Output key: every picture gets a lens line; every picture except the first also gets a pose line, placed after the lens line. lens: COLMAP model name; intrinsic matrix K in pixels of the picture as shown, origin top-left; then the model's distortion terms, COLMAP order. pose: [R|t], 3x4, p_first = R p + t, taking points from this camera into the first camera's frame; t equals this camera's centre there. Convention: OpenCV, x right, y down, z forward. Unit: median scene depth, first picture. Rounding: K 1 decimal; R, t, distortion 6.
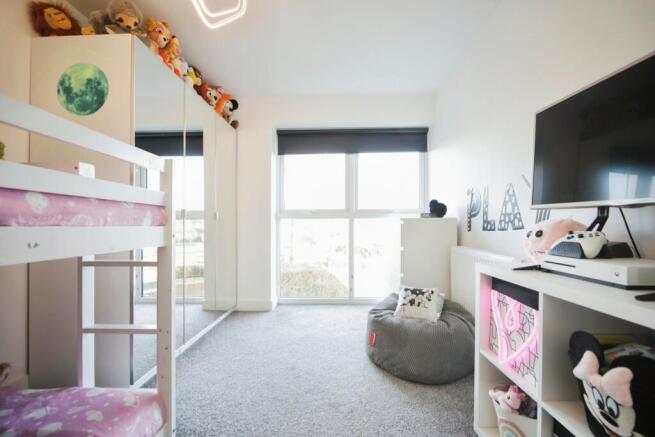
lens RADIAL K [[267.1, 0, 327.9], [0, 267.1, 230.0], [0, 0, 1]] dist [-0.003271, -0.000191]
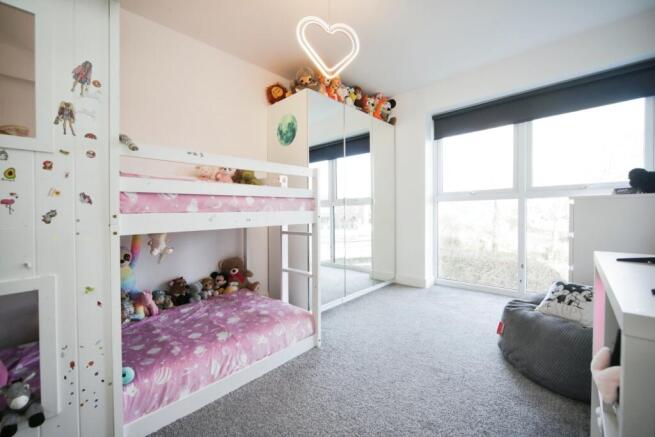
lens RADIAL K [[267.4, 0, 327.5], [0, 267.4, 218.5], [0, 0, 1]] dist [0.000570, 0.000056]
pose [[0.755826, 0.007754, -0.654727, 0.304342], [0.005499, 0.999819, 0.018189, 0.002376], [0.654749, -0.017348, 0.755647, -0.096054]]
